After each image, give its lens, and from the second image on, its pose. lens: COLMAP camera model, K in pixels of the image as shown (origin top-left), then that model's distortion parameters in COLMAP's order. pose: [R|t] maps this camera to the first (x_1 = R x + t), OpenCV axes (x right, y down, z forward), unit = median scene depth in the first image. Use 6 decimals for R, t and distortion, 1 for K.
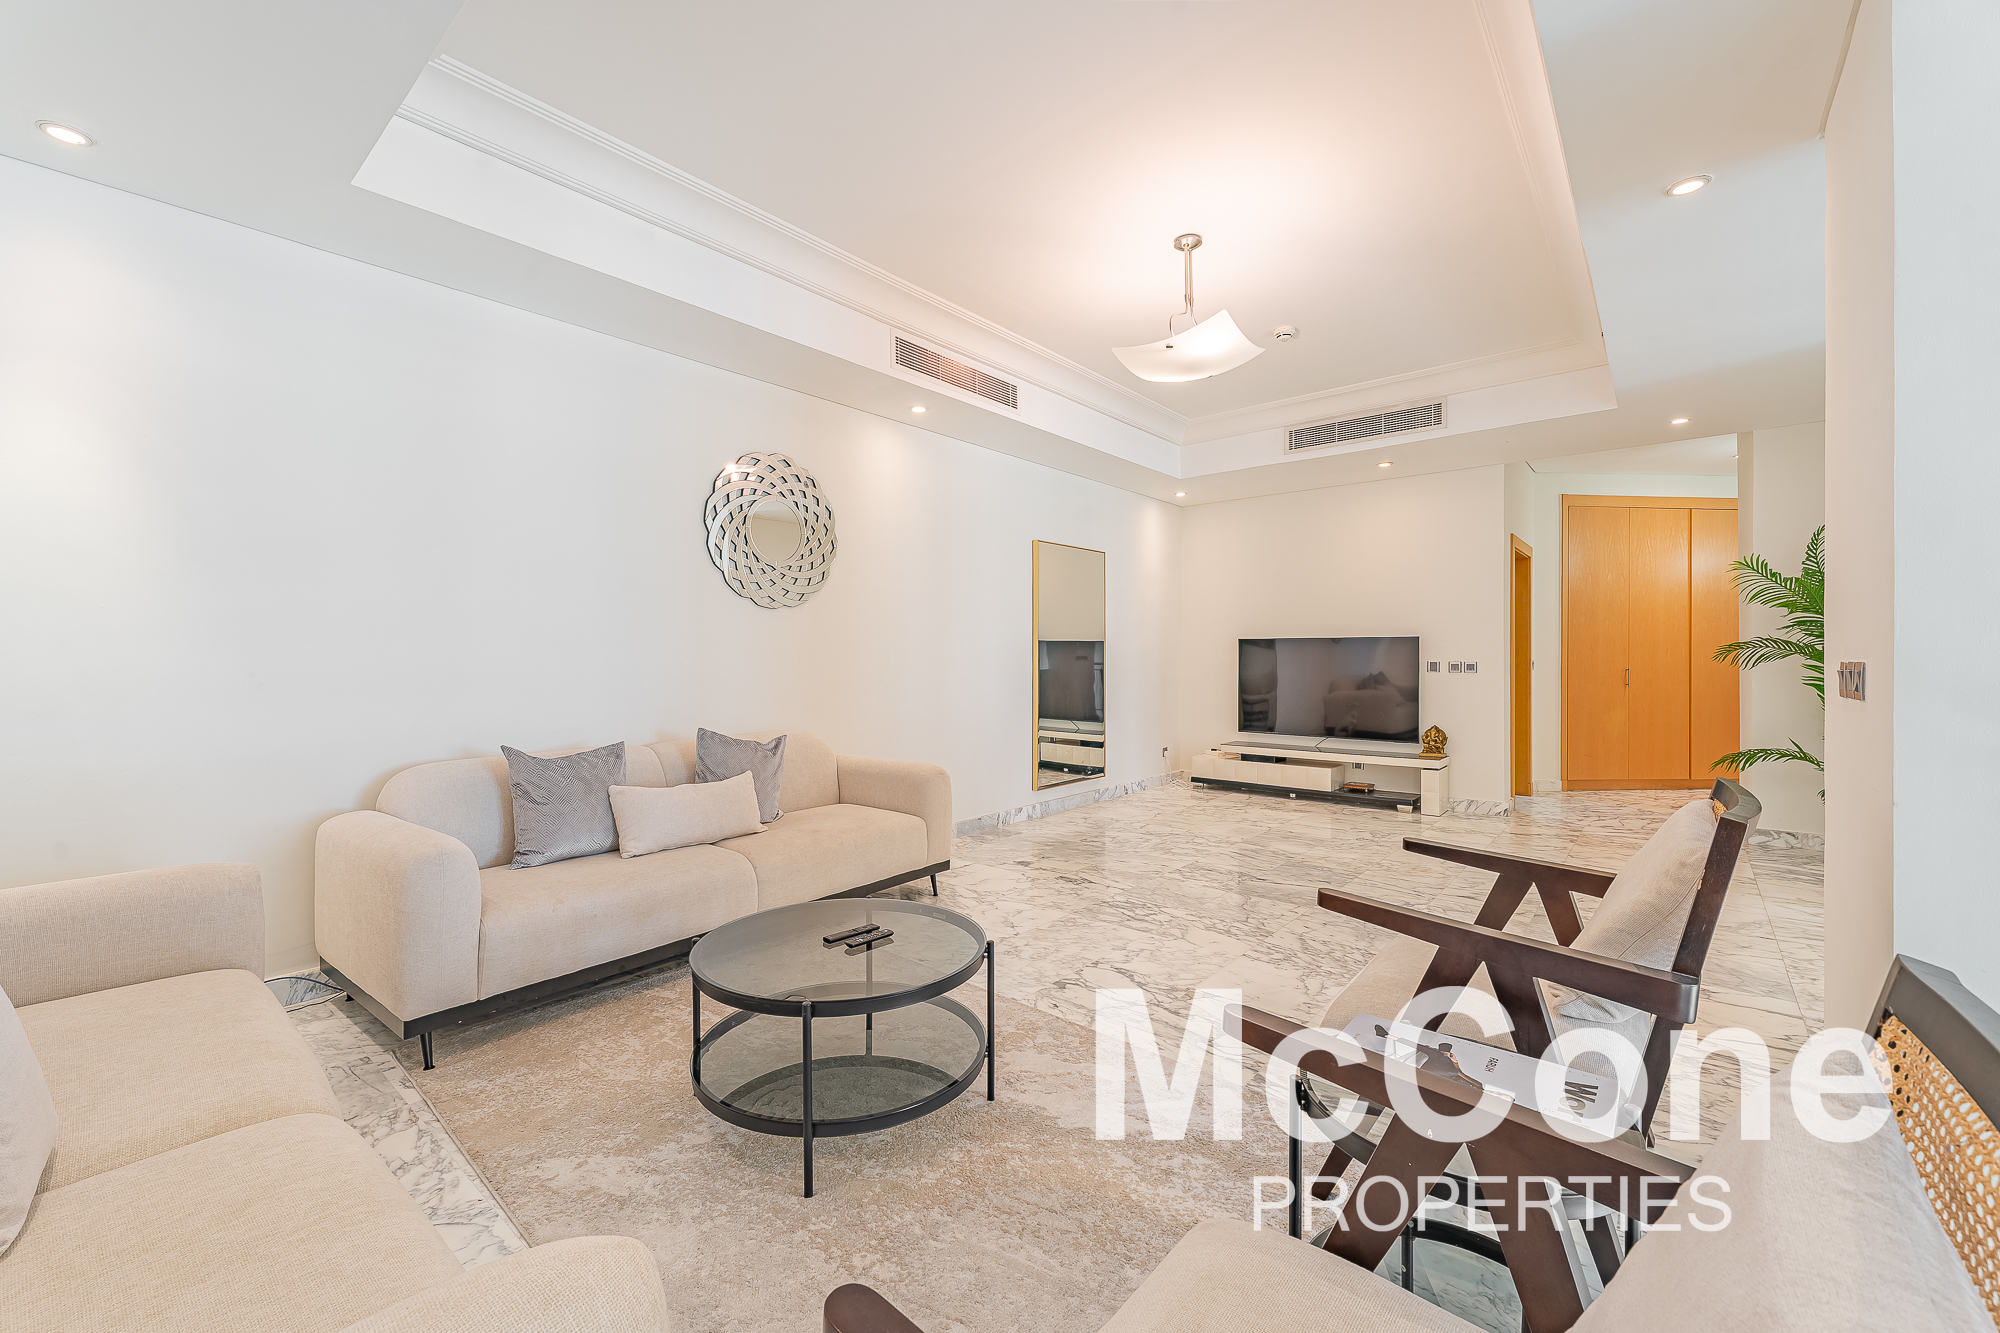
lens RADIAL K [[807.8, 0, 953.1], [0, 807.8, 662.6], [0, 0, 1]] dist [-0.000631, -0.000669]
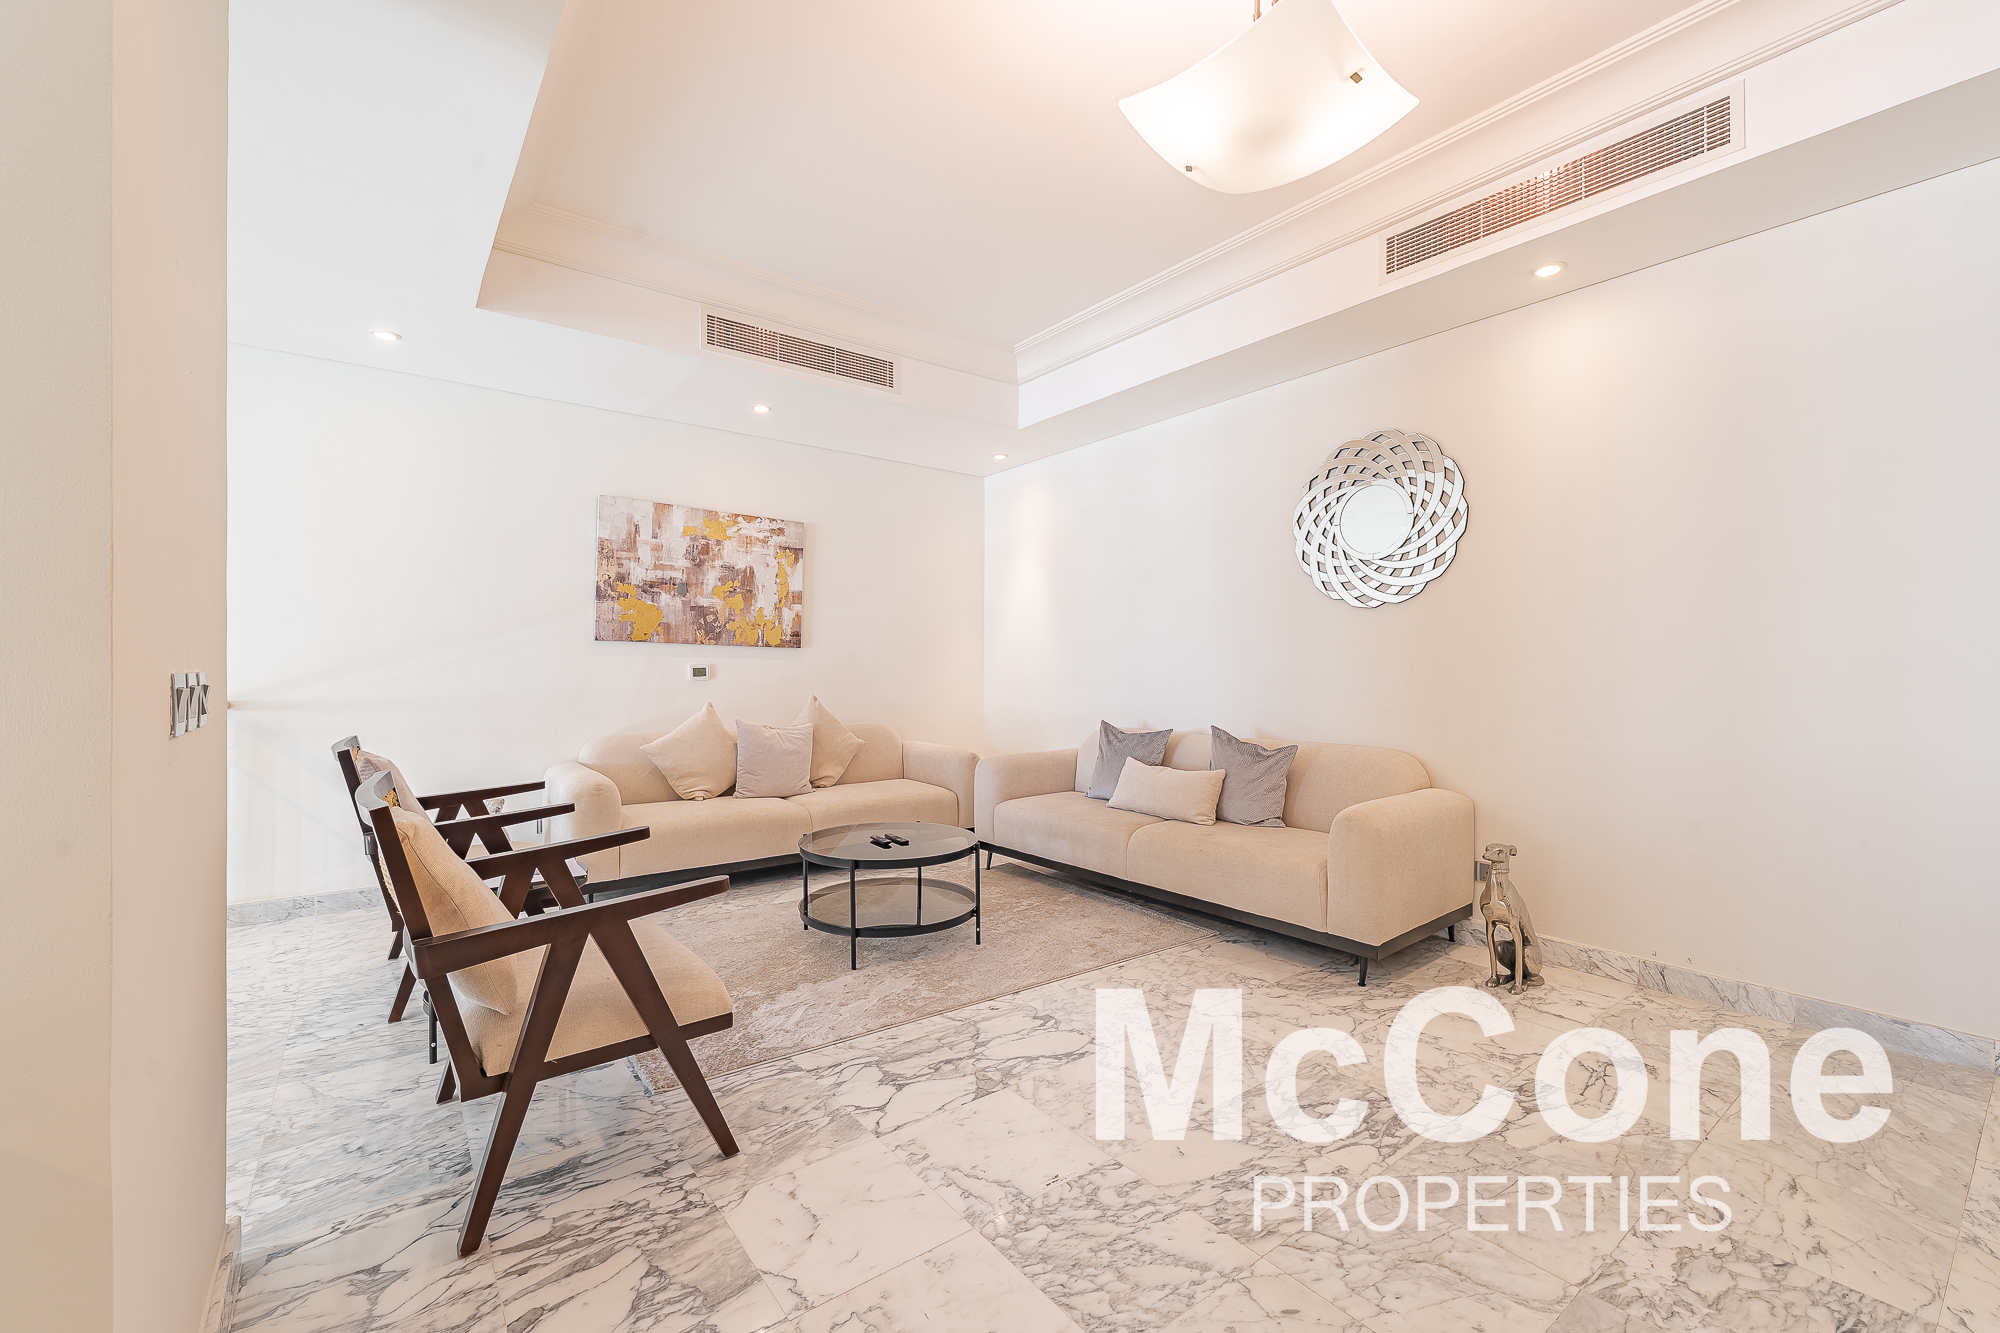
lens RADIAL K [[807.8, 0, 1014.5], [0, 807.8, 657.9], [0, 0, 1]] dist [-0.000631, -0.000669]
pose [[-0.169681, -0.009229, -0.985456, 0.745972], [-0.003219, 0.999956, -0.008811, -0.002908], [0.985494, 0.001677, -0.169704, 0.796351]]
